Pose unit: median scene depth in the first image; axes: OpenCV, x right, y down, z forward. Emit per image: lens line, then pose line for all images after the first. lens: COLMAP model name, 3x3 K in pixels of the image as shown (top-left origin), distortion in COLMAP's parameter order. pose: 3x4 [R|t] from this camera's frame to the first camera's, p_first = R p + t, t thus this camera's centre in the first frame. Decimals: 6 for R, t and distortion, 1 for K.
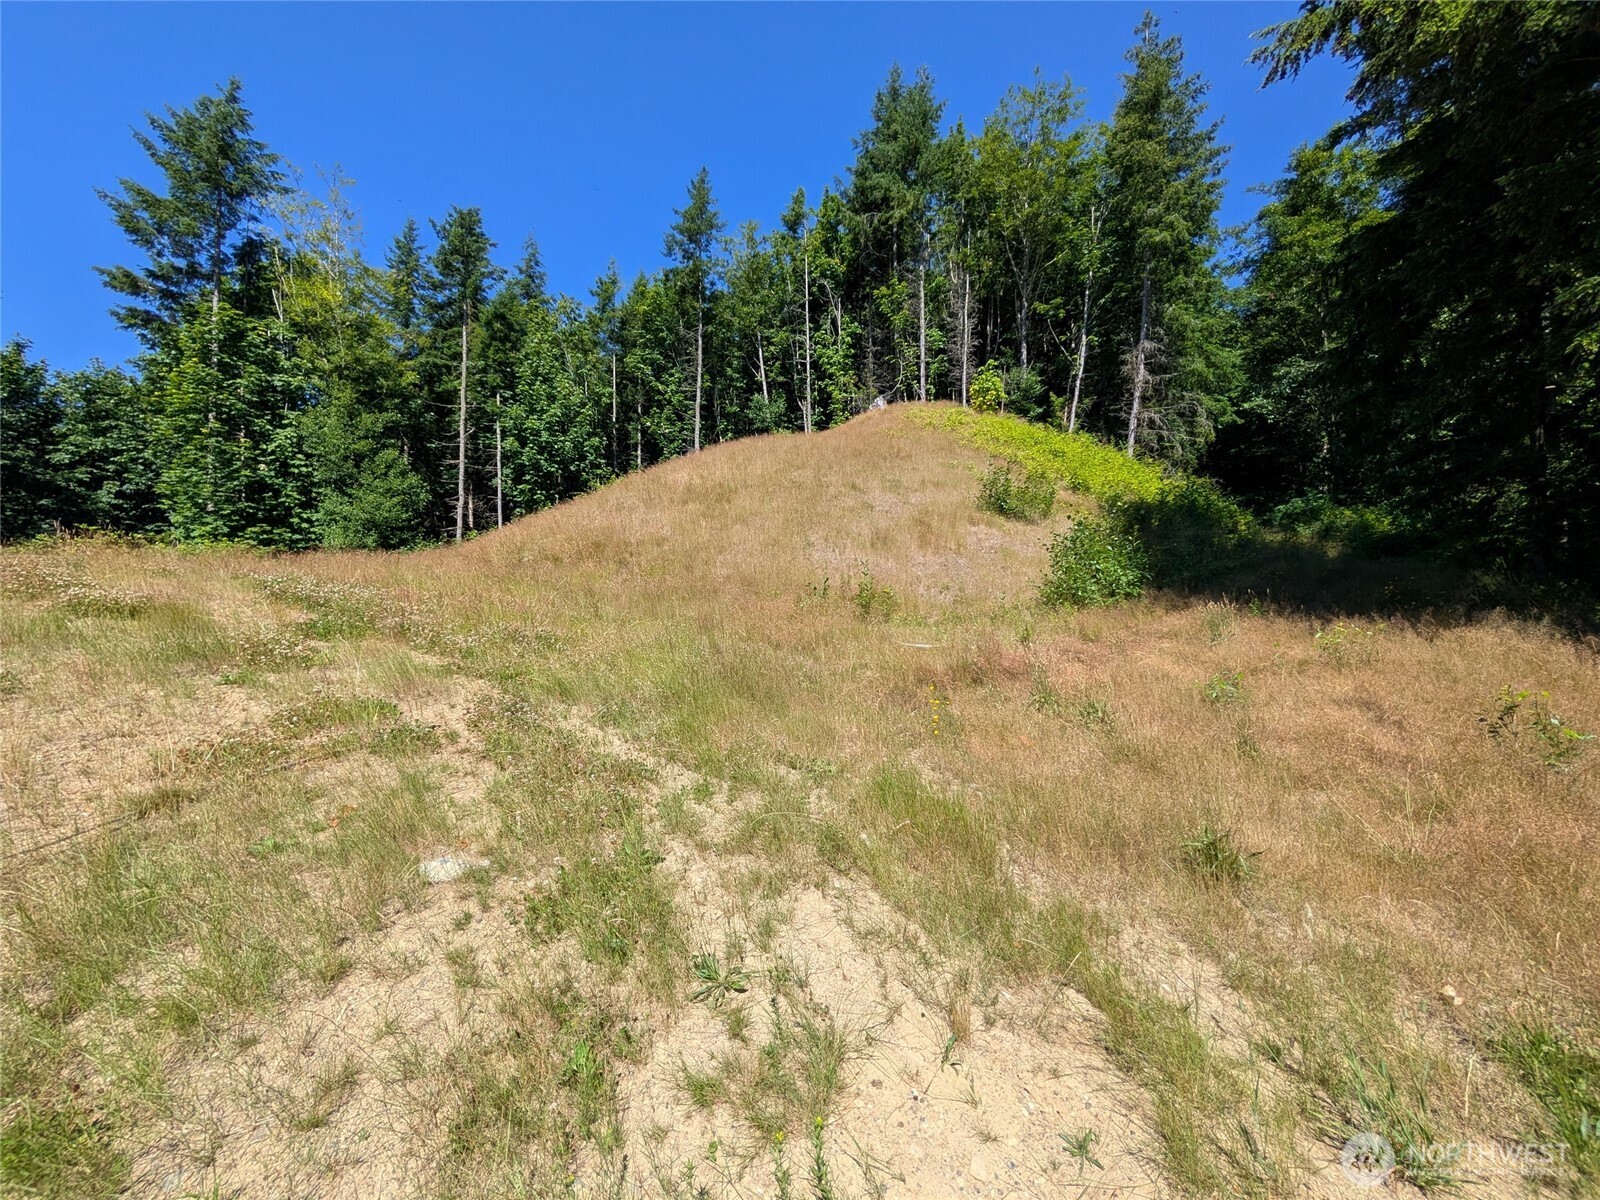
lens RADIAL K [[581.4, 0, 801.0], [0, 581.4, 600.1], [0, 0, 1]] dist [0.001328, 0.000314]
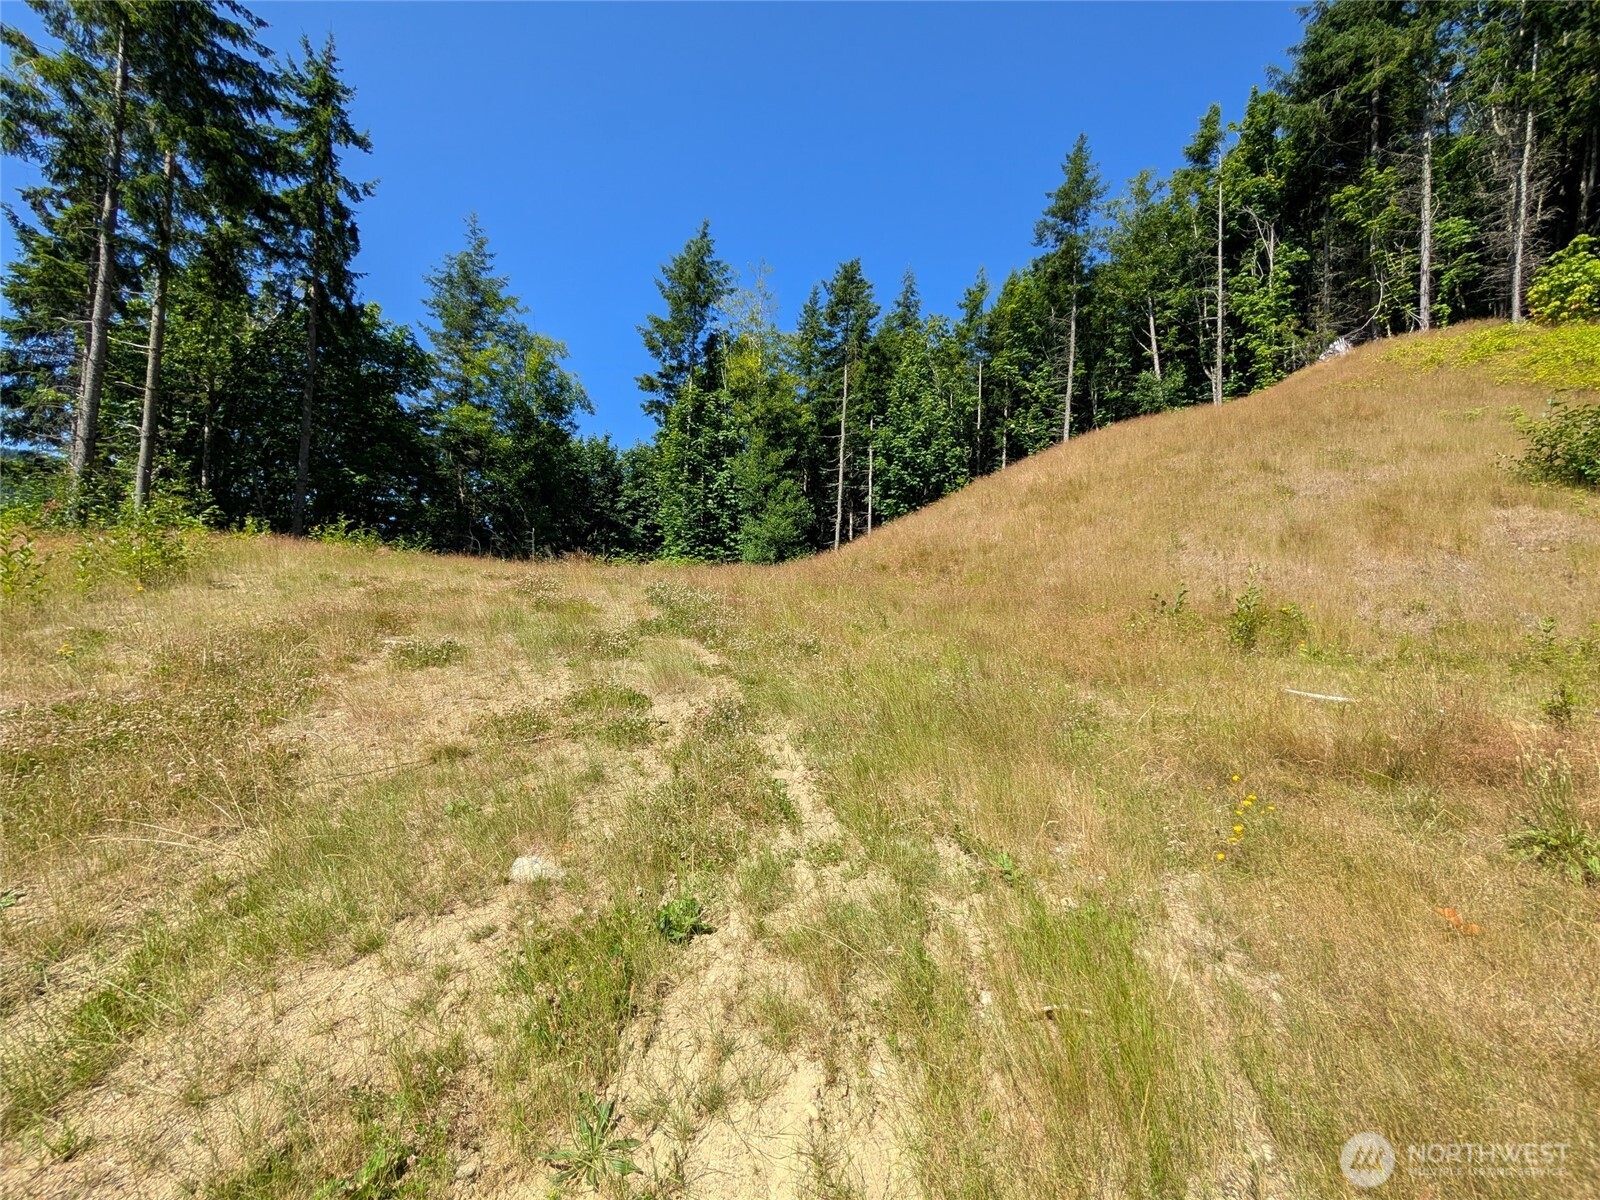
lens RADIAL K [[581.4, 0, 803.3], [0, 581.4, 599.4], [0, 0, 1]] dist [0.001328, 0.000314]
pose [[0.810581, 0.022575, -0.585191, 0.031322], [-0.031300, 0.999499, -0.004797, -0.002596], [0.584789, 0.022205, 0.810881, 0.035430]]
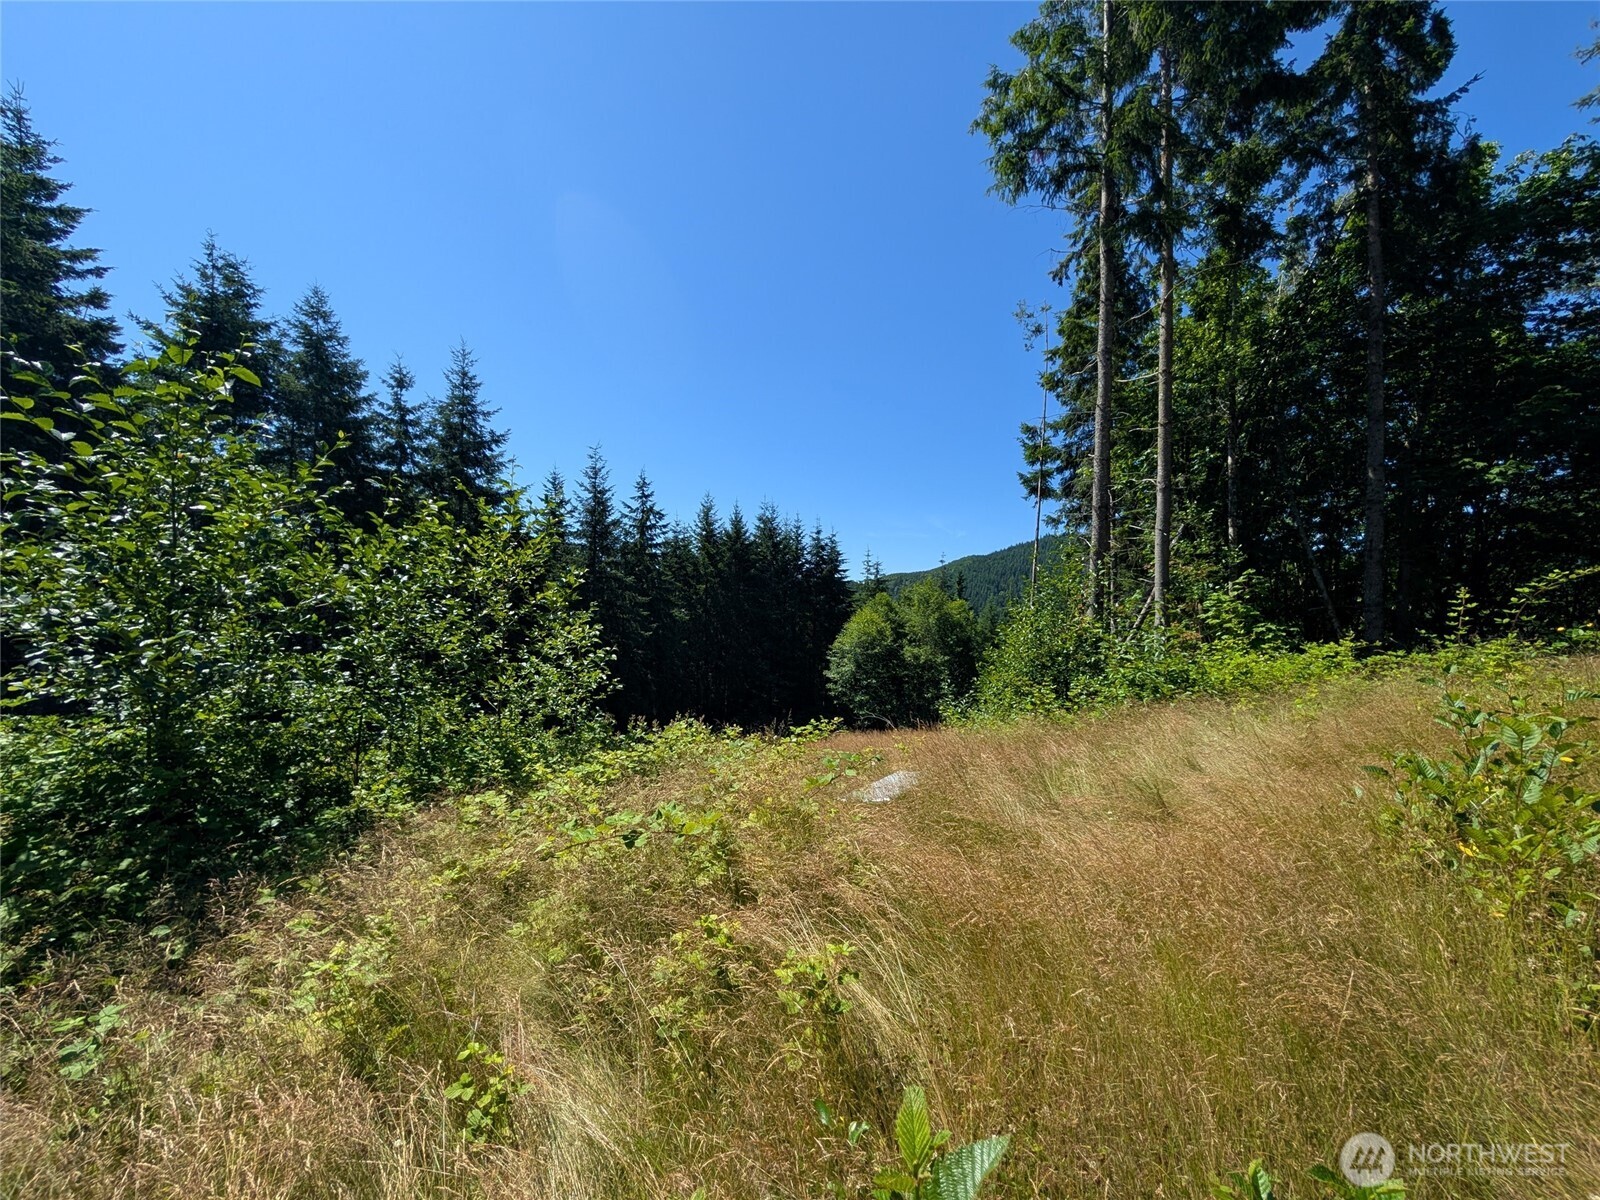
lens RADIAL K [[581.4, 0, 803.4], [0, 581.4, 595.9], [0, 0, 1]] dist [0.001328, 0.000314]
pose [[-0.467885, -0.038474, -0.882952, -0.349342], [0.001924, 0.999005, -0.044550, -0.050233], [0.883787, -0.022543, -0.467346, 0.085669]]
